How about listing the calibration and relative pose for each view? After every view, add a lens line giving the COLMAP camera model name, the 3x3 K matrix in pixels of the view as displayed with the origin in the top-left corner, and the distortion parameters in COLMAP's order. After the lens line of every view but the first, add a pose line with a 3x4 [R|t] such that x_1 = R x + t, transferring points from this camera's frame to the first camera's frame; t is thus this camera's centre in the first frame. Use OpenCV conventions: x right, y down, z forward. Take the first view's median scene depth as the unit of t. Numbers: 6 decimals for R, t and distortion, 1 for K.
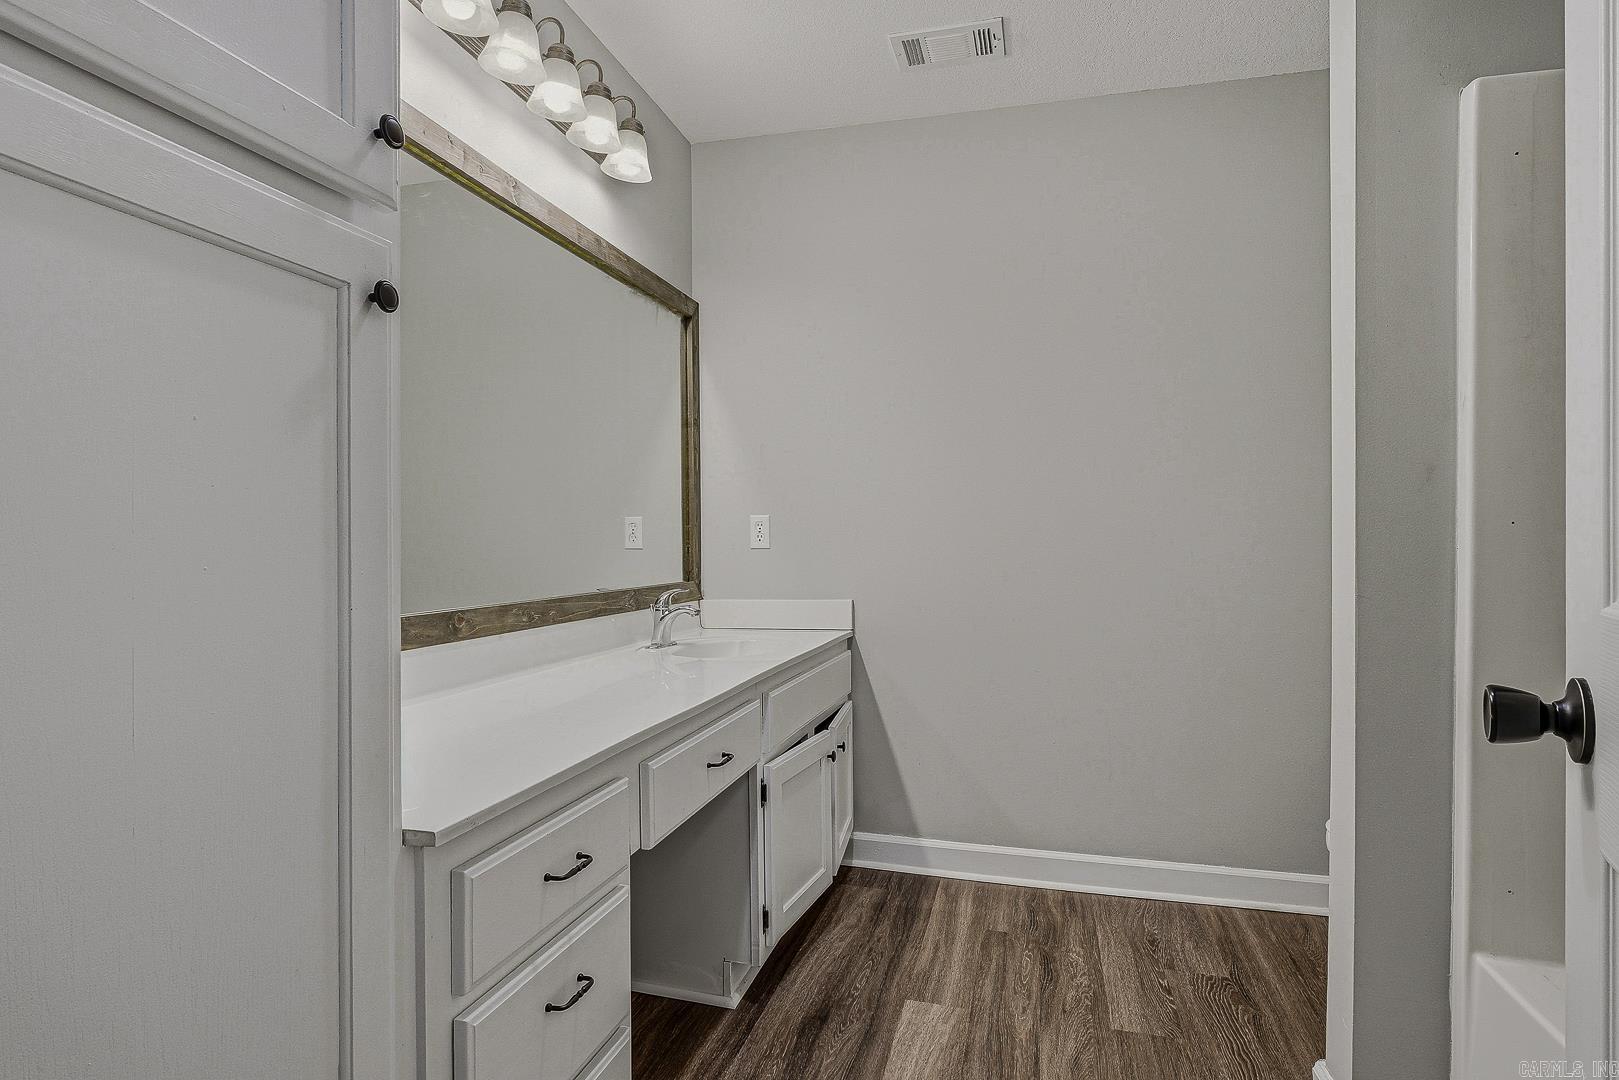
lens RADIAL K [[841.9, 0, 809.5], [0, 841.9, 540.0], [0, 0, 1]] dist [-0.002758, -0.000070]
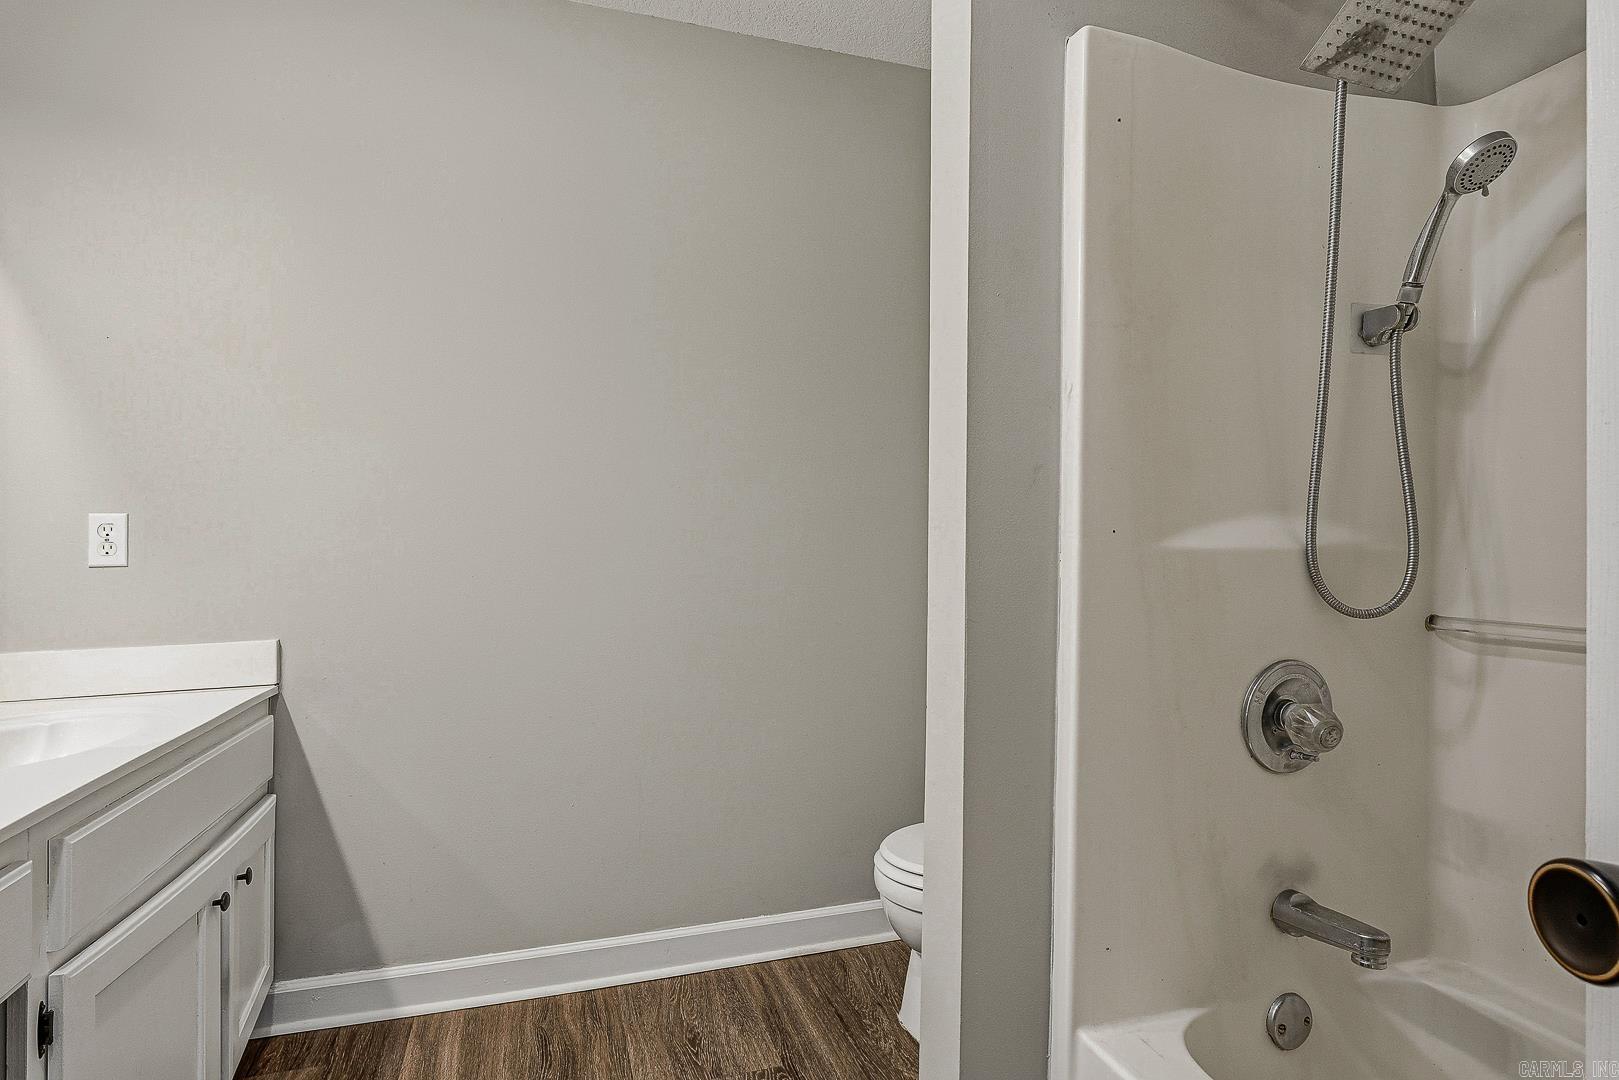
lens RADIAL K [[821.0, 0, 812.0], [0, 821.0, 507.3], [0, 0, 1]] dist [-0.001079, 0.000187]
pose [[0.832308, 0.022415, 0.553860, 0.045985], [0.004390, 0.998884, -0.047022, -0.003634], [-0.554296, 0.041568, 0.831281, 0.234931]]
